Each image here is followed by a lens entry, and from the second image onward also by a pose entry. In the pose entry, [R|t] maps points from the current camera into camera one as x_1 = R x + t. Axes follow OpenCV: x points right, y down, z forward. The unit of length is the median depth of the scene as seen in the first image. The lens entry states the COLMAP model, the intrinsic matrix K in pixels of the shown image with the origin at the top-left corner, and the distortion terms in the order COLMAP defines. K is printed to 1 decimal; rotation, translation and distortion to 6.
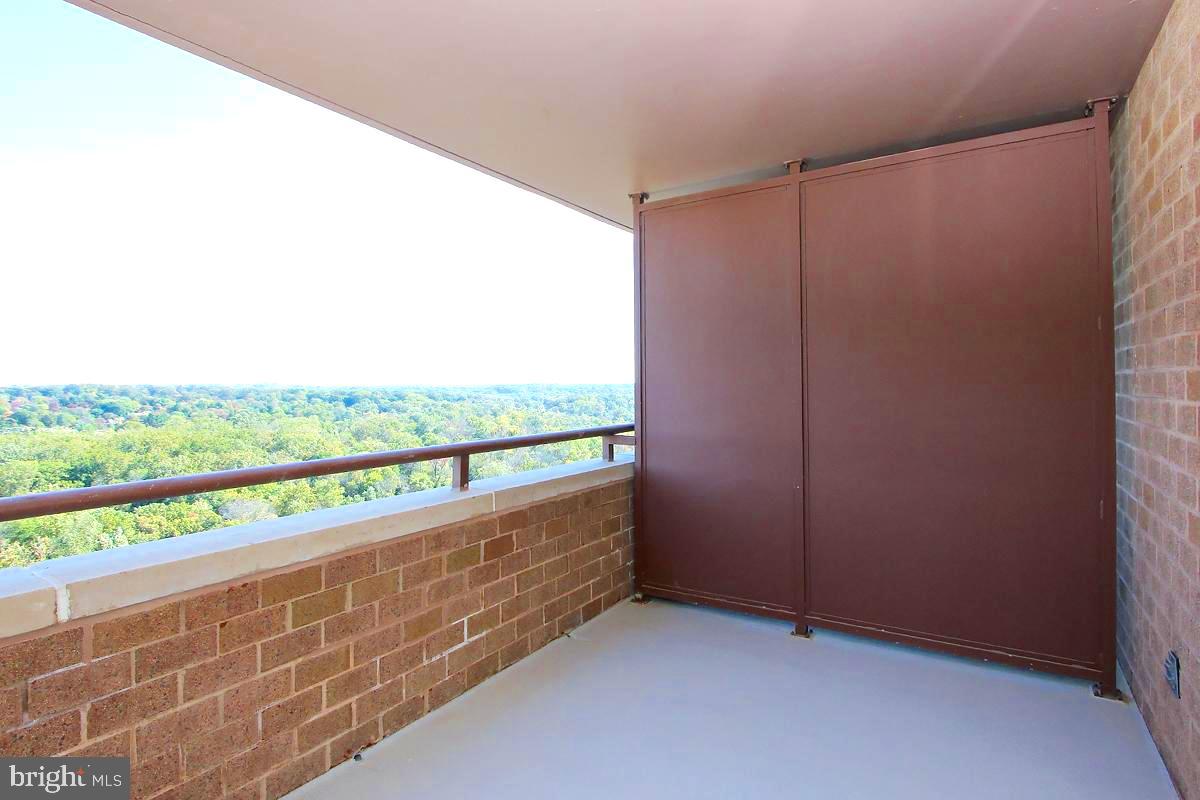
lens RADIAL K [[576.9, 0, 615.0], [0, 576.9, 388.4], [0, 0, 1]] dist [-0.019712, 0.001034]
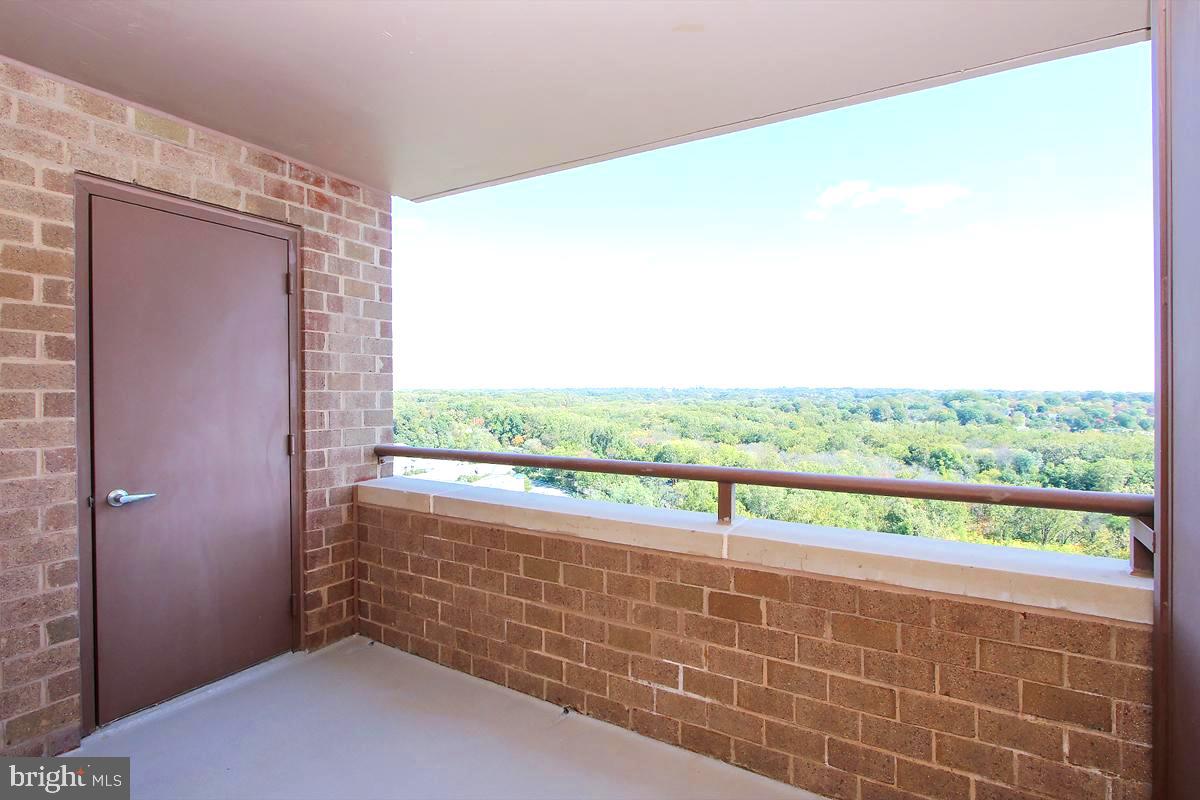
lens RADIAL K [[576.9, 0, 615.0], [0, 576.9, 388.4], [0, 0, 1]] dist [-0.019712, 0.001034]
pose [[0.040713, 0.010413, -0.999117, 0.612775], [0.000272, 0.999946, 0.010432, -0.031614], [0.999171, -0.000696, 0.040708, 0.871440]]
